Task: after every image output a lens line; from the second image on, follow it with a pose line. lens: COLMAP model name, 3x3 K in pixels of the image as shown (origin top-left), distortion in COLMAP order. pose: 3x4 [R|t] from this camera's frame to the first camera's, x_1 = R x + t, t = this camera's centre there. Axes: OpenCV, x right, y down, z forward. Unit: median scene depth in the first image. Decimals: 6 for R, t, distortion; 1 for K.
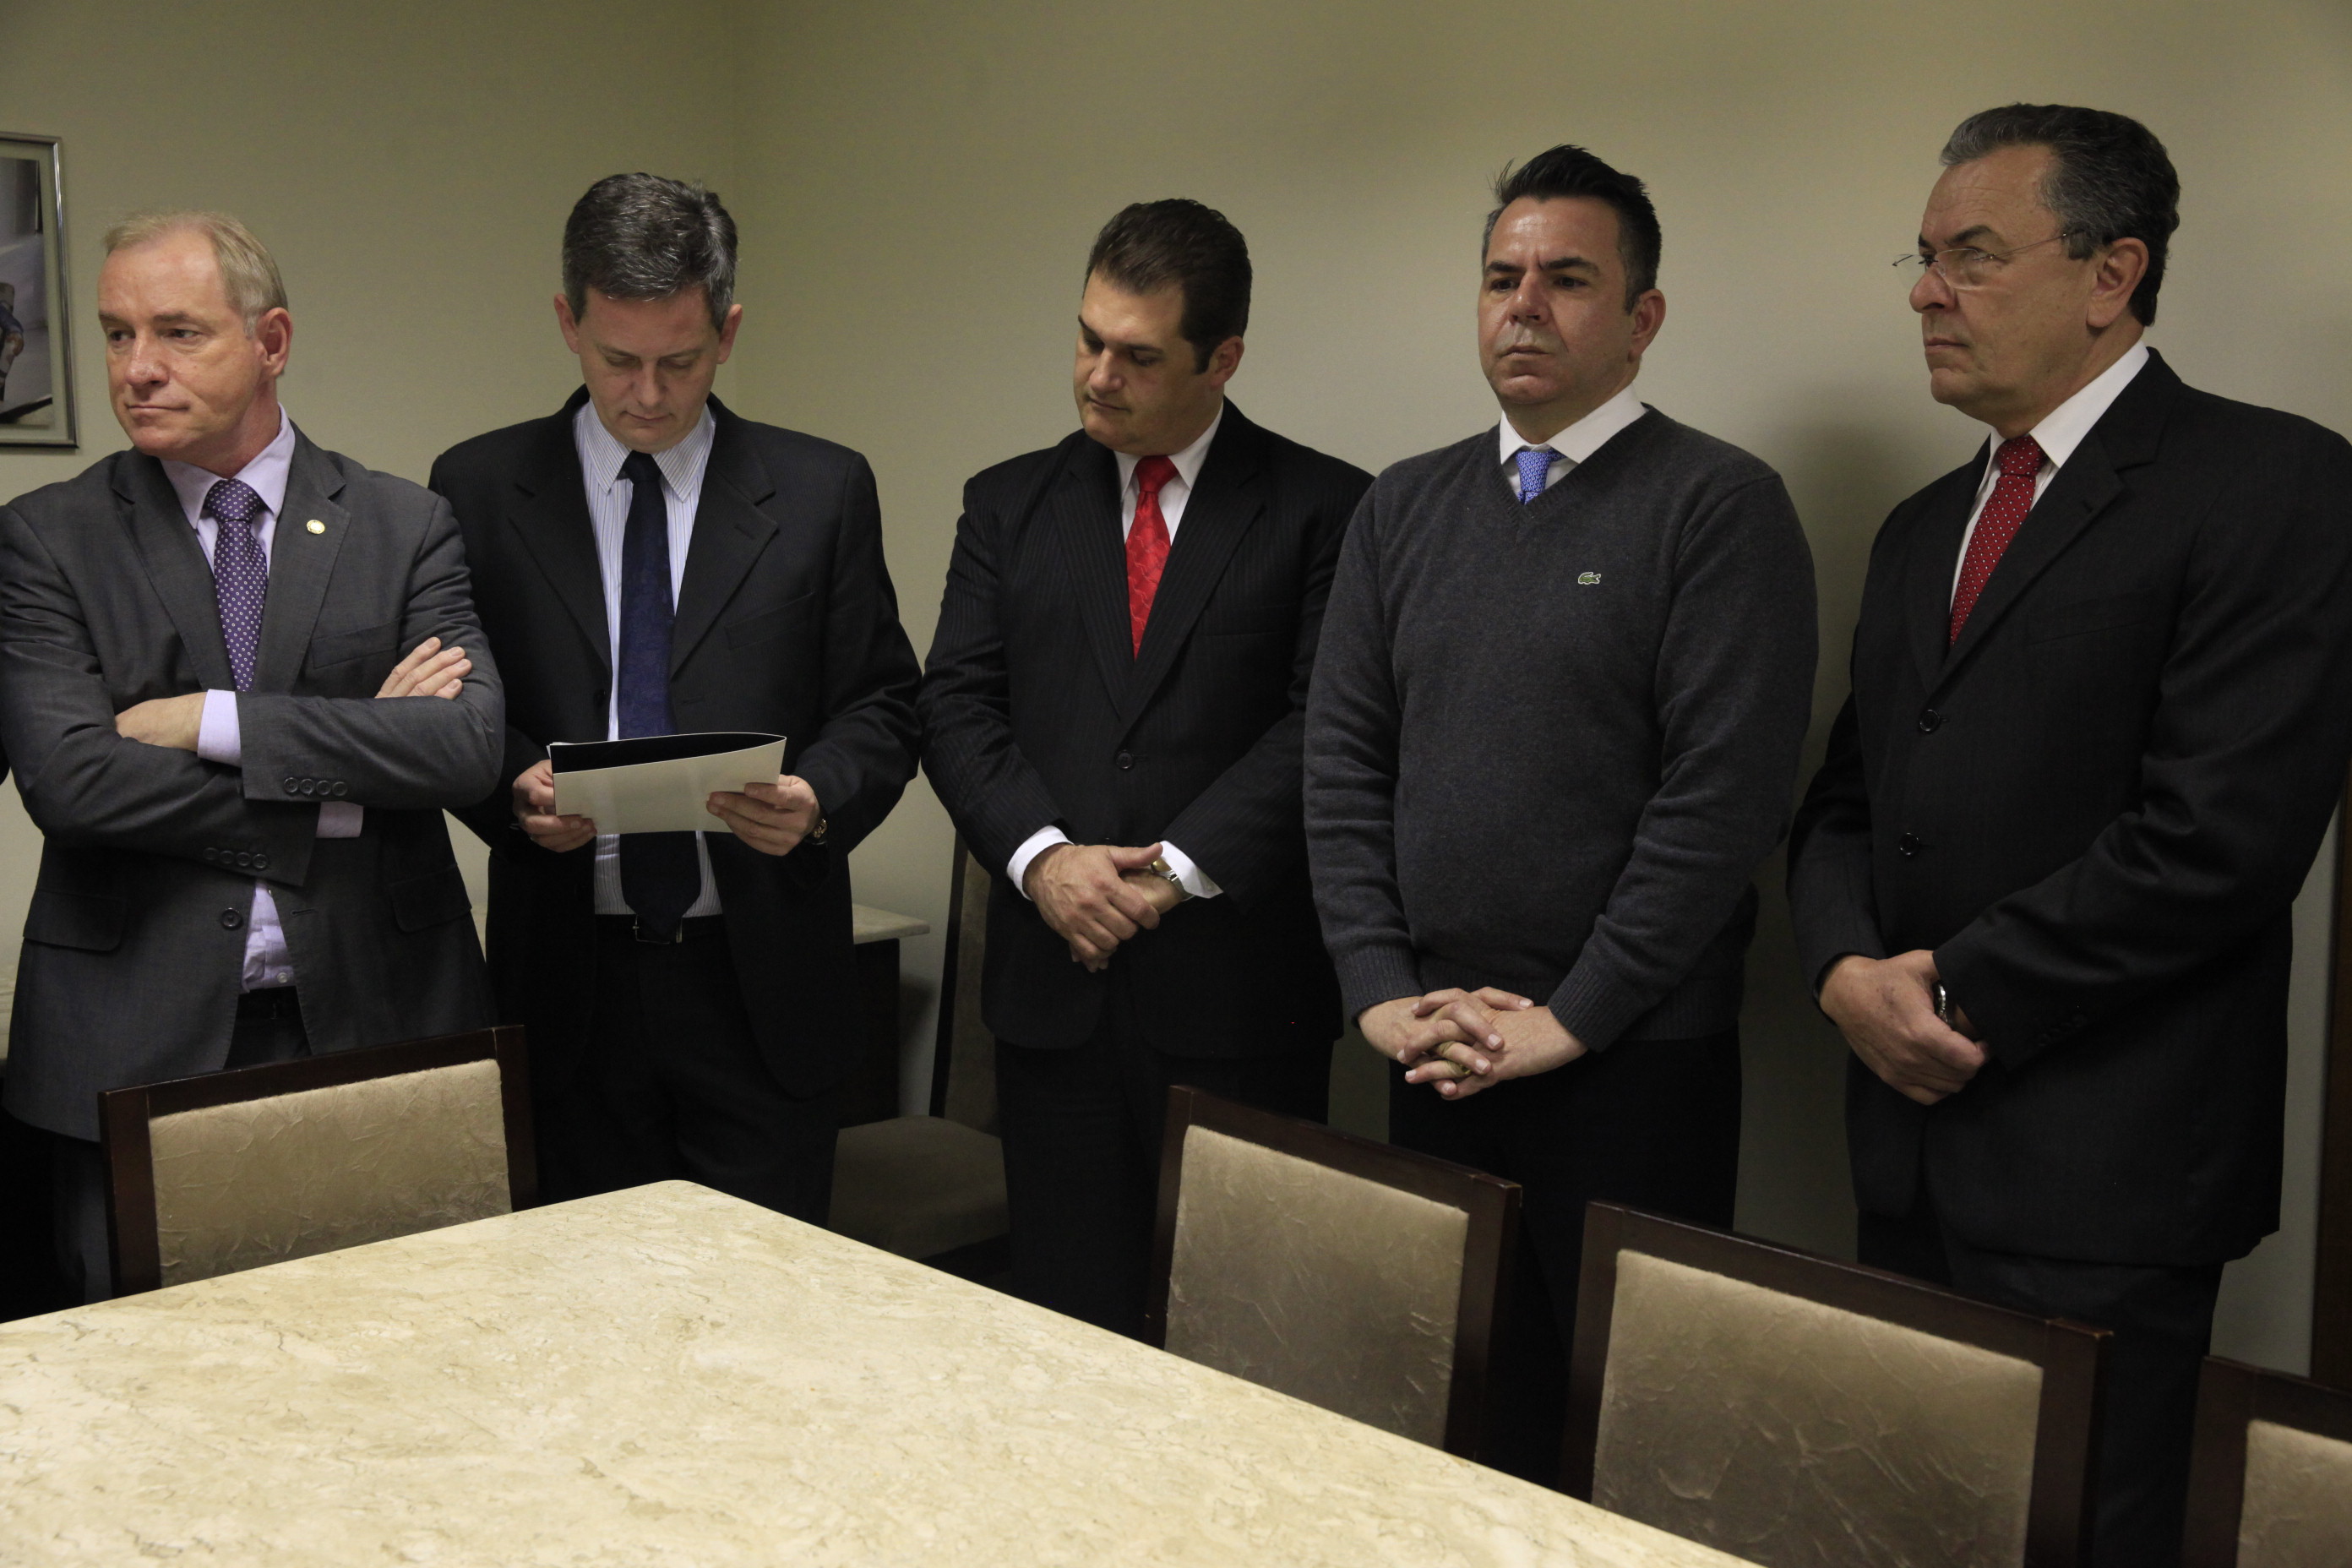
lens RADIAL K [[2562.9, 0, 1169.2], [0, 2562.9, 804.6], [0, 0, 1]] dist [0.033844, 0.000000]
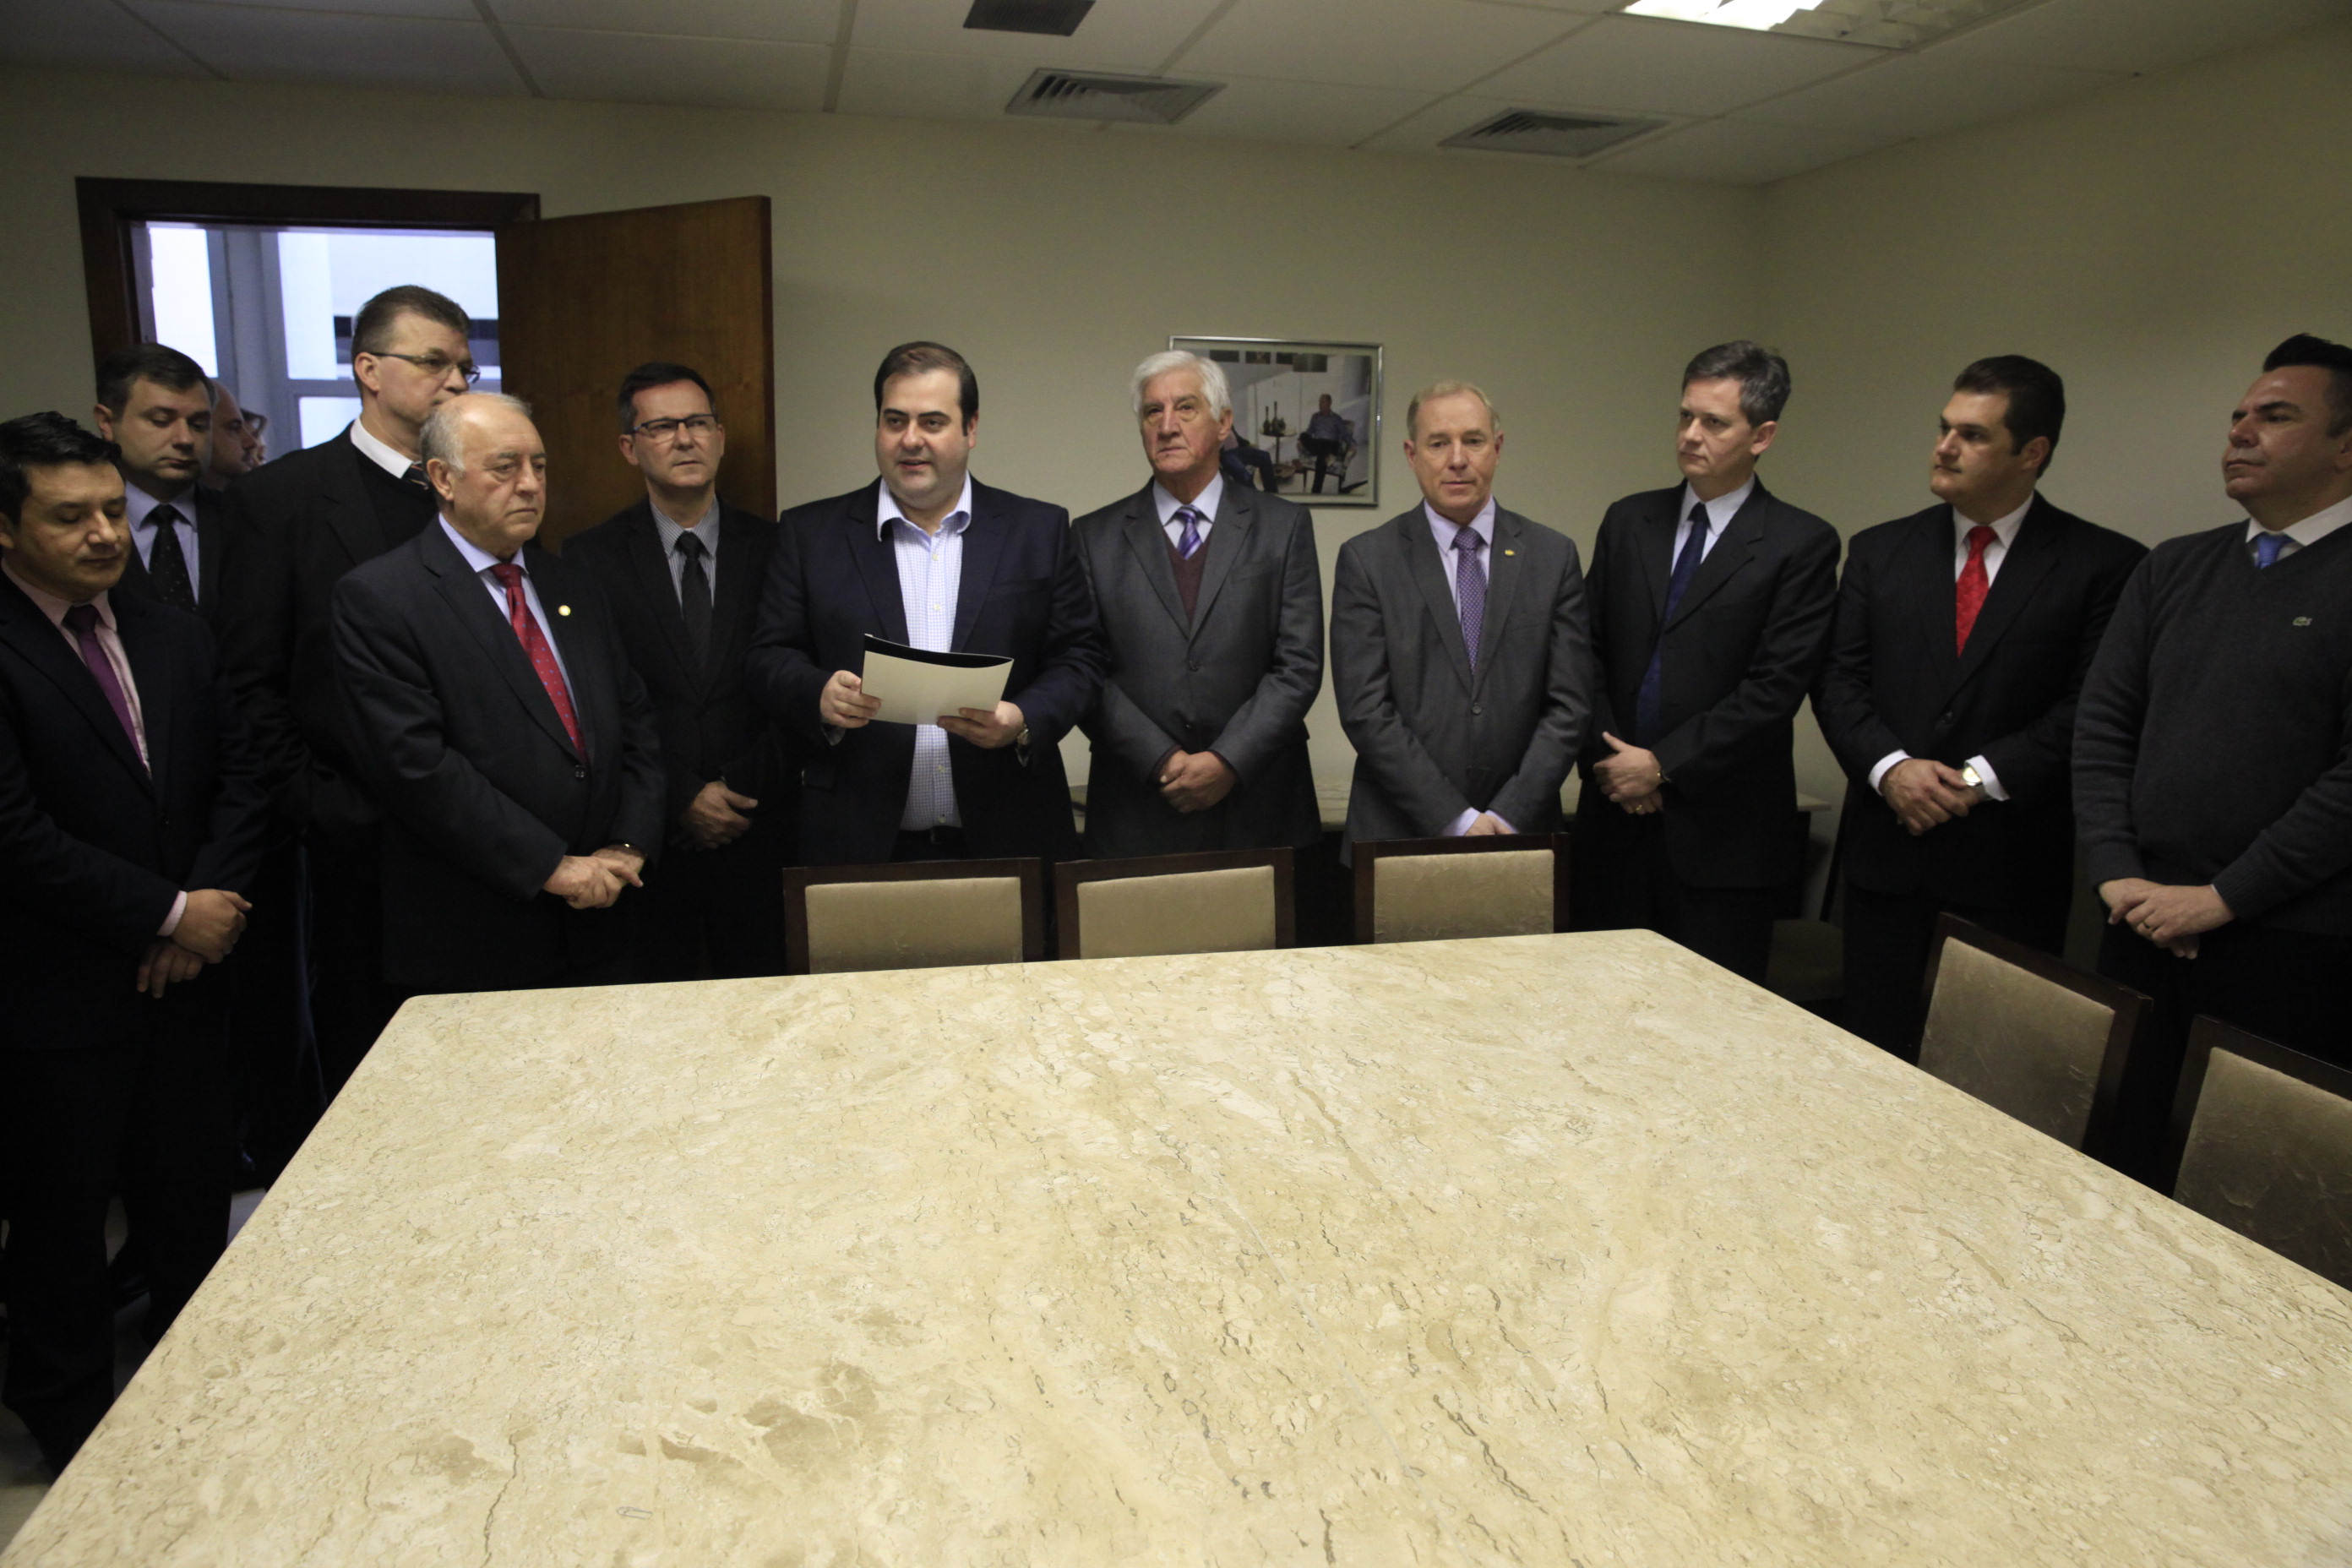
lens RADIAL K [[1572.1, 0, 1201.4], [0, 1572.1, 775.5], [0, 0, 1]] dist [-0.106876, 0.073729]
pose [[0.869179, 0.094396, -0.485404, 0.062067], [-0.074647, 0.995409, 0.059910, -0.002064], [0.488830, -0.015839, 0.872235, -0.102645]]
